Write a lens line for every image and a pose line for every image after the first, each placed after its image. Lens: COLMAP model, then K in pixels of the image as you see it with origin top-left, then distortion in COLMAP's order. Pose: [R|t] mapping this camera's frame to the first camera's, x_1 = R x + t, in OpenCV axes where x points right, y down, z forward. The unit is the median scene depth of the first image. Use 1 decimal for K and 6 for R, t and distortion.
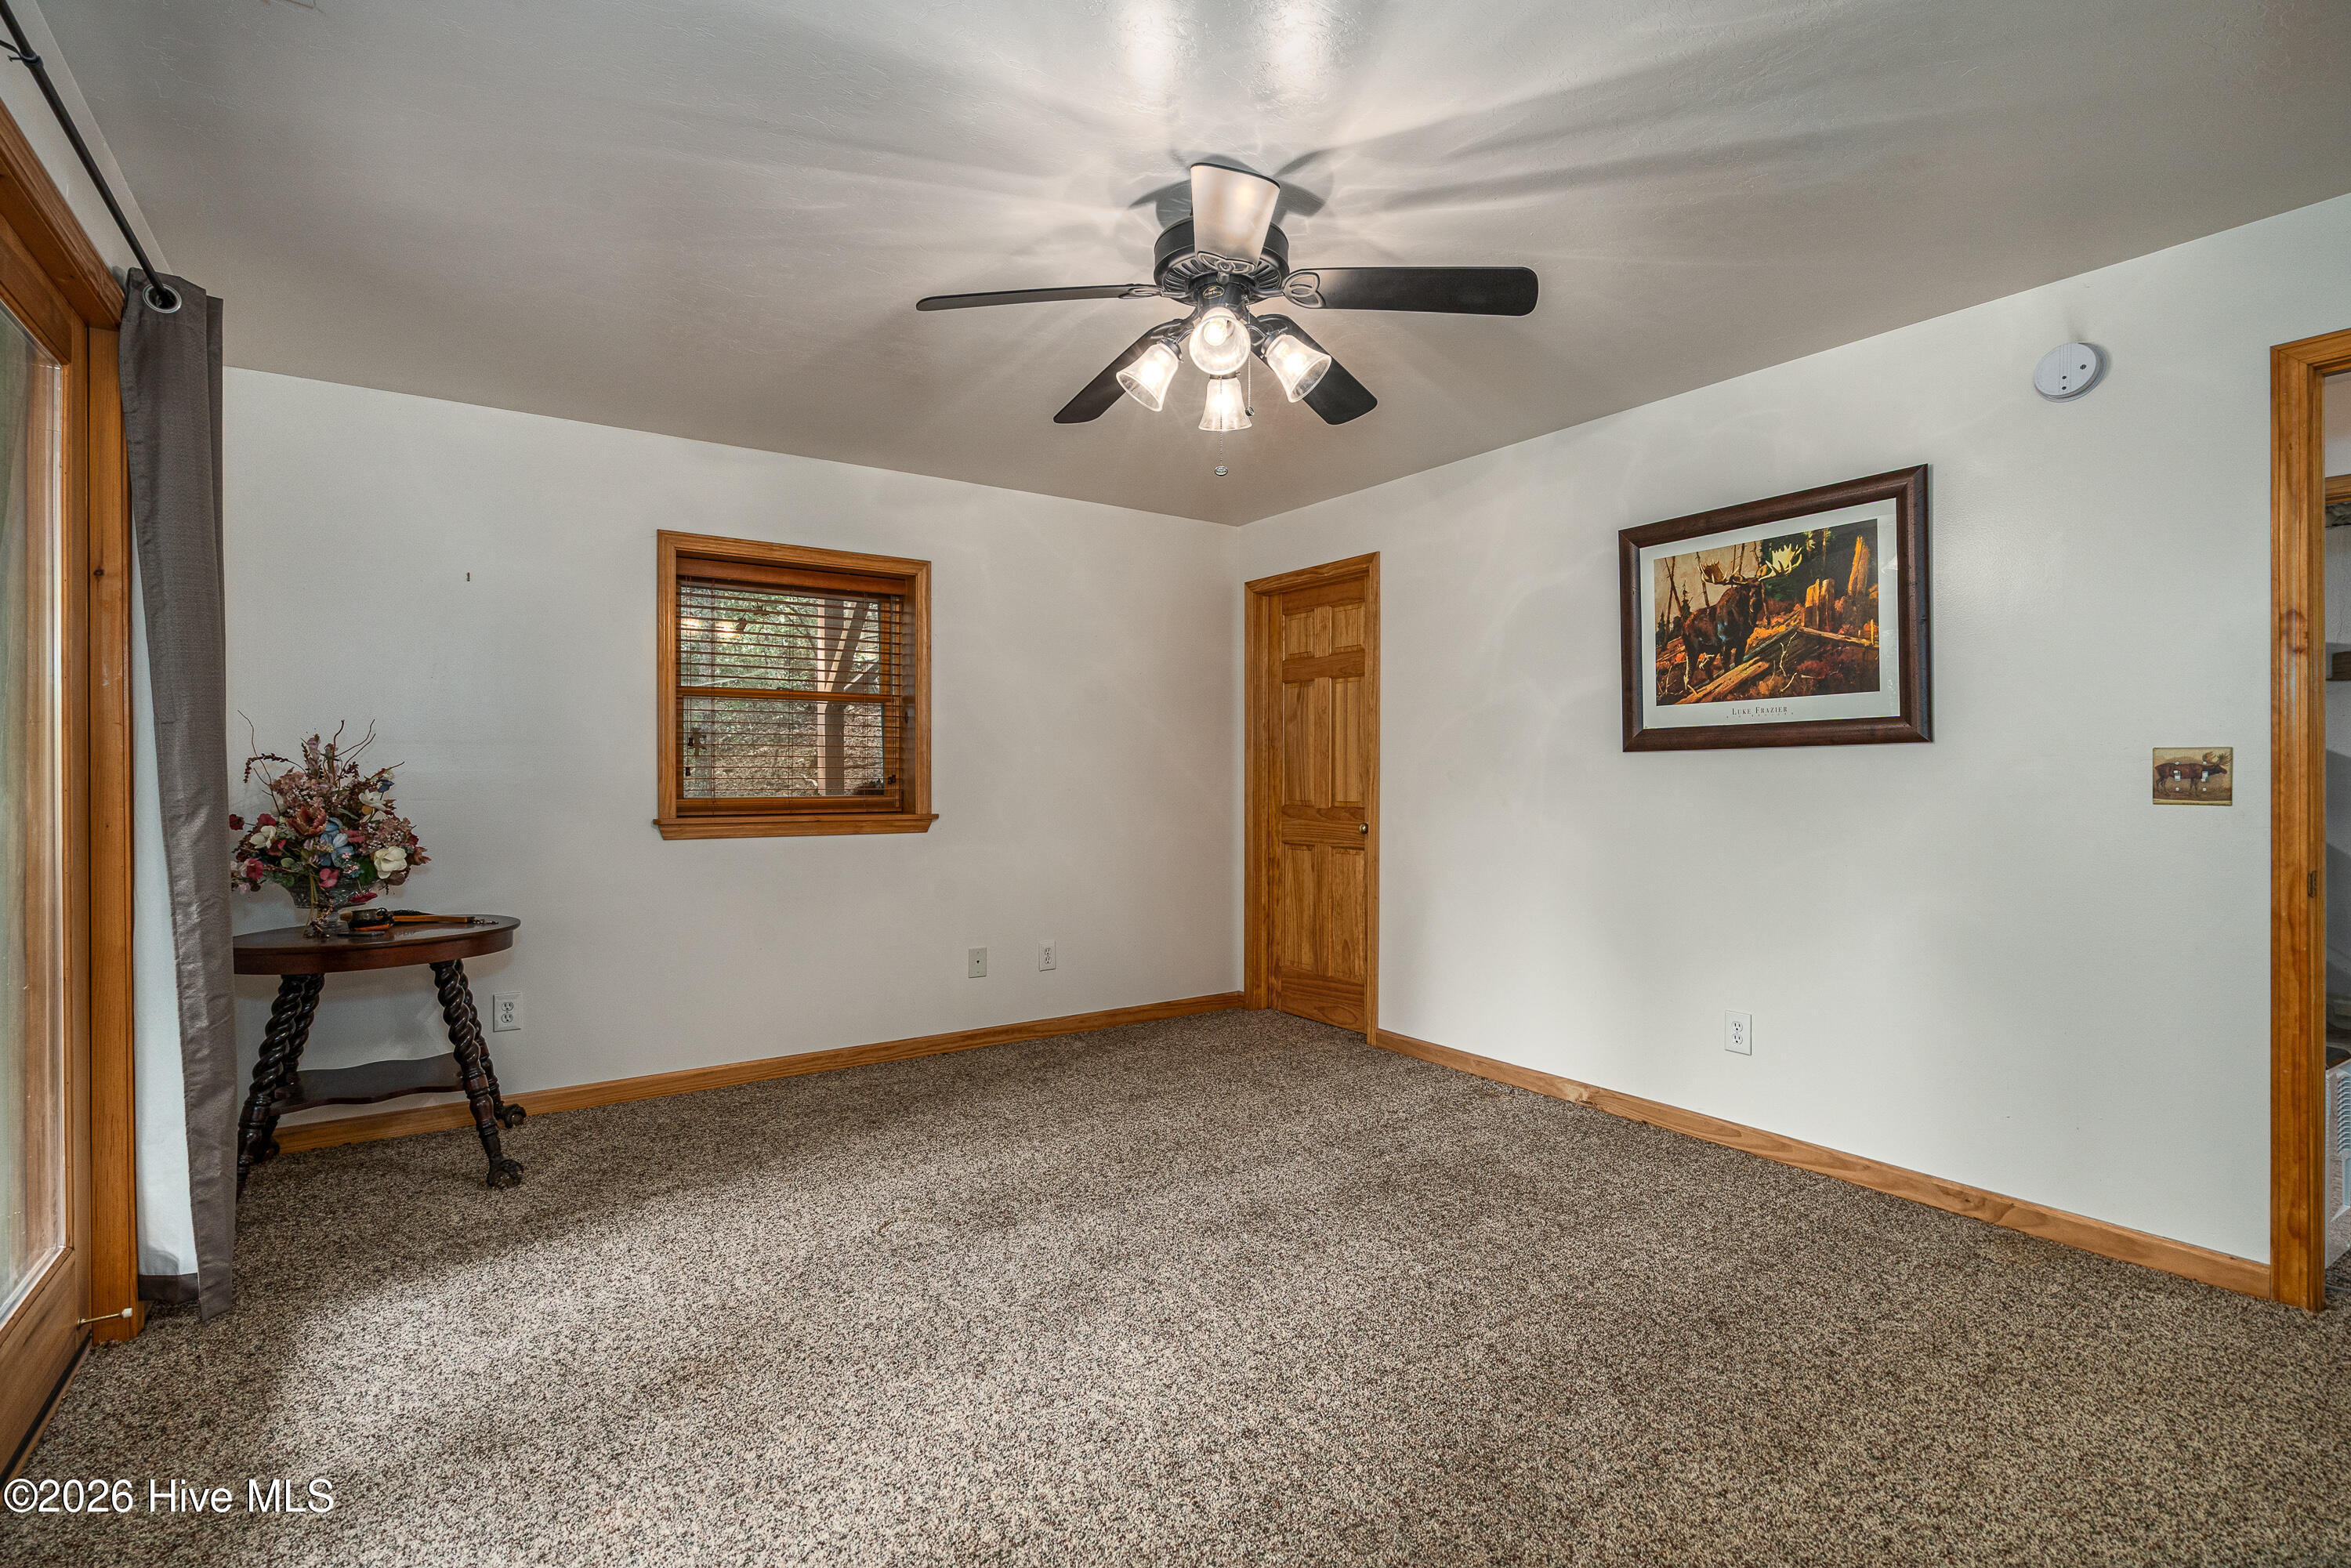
lens RADIAL K [[1079.4, 0, 1135.9], [0, 1079.4, 763.5], [0, 0, 1]] dist [-0.000919, 0.000113]
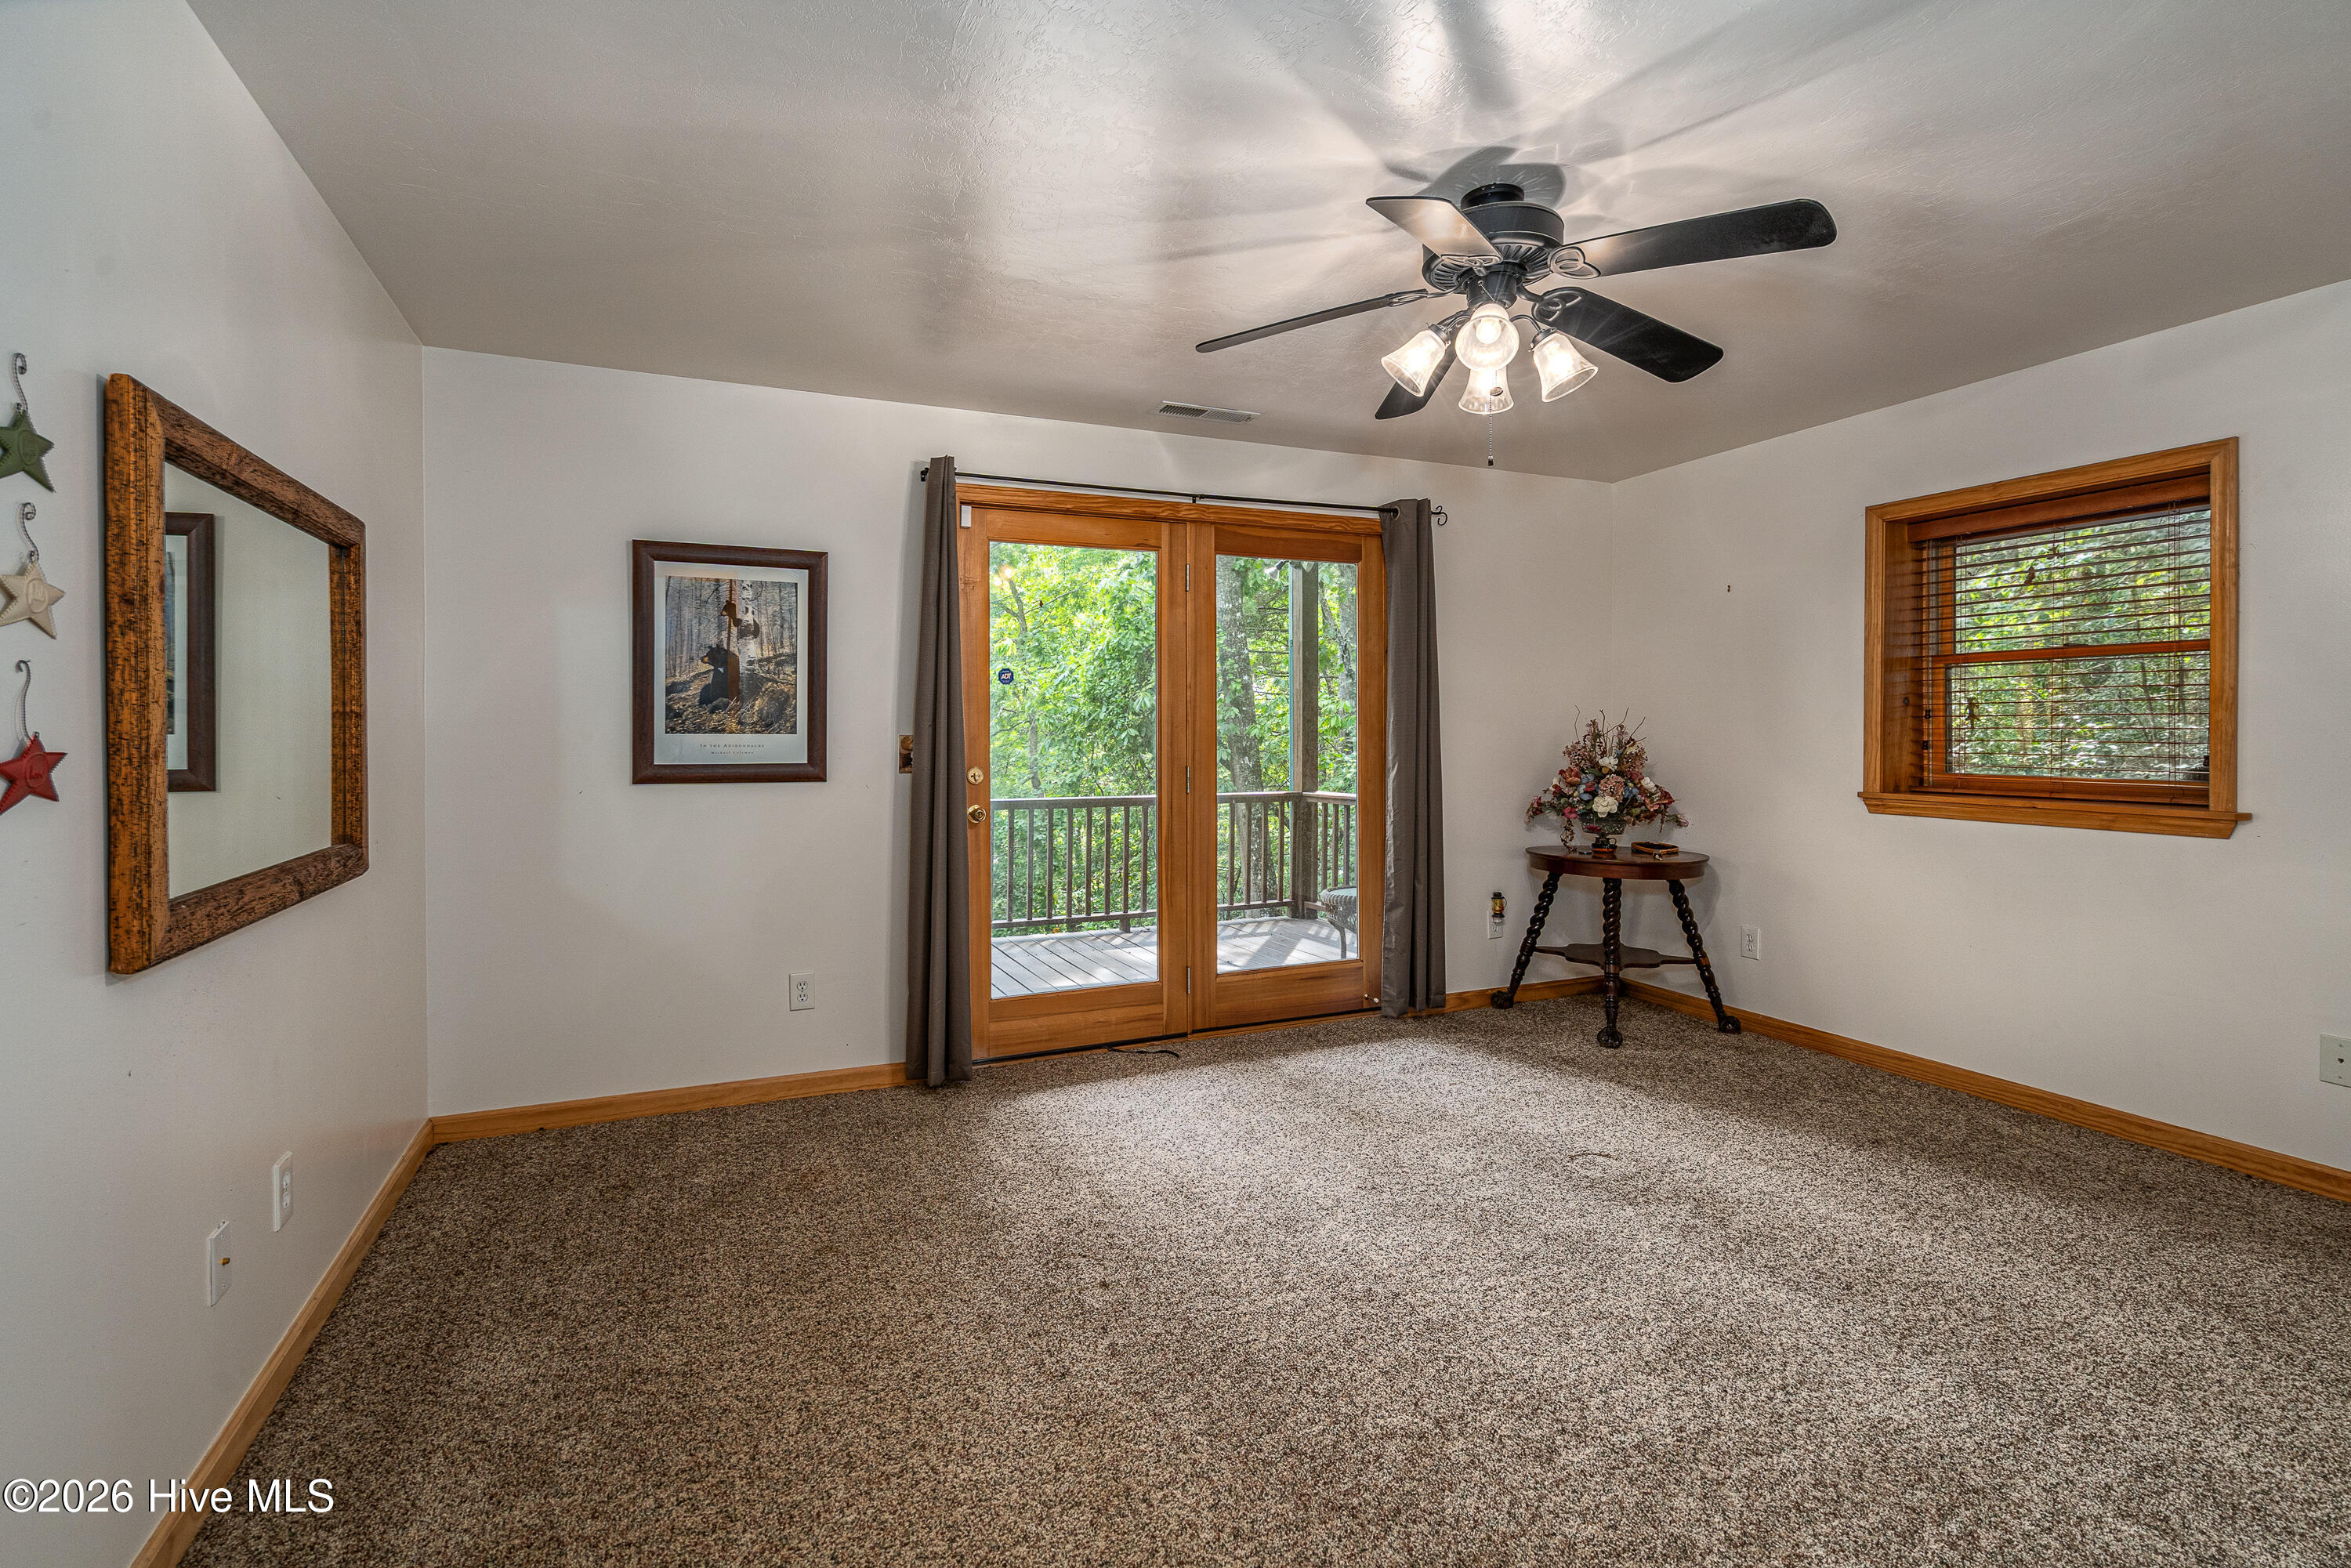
lens RADIAL K [[1119.9, 0, 1191.3], [0, 1119.9, 693.2], [0, 0, 1]] dist [0.001997, 0.000703]
pose [[-0.166801, -0.031742, -0.985479, 0.788406], [0.007191, 0.999416, -0.033408, -0.011408], [0.985964, -0.012659, -0.166476, 0.615891]]
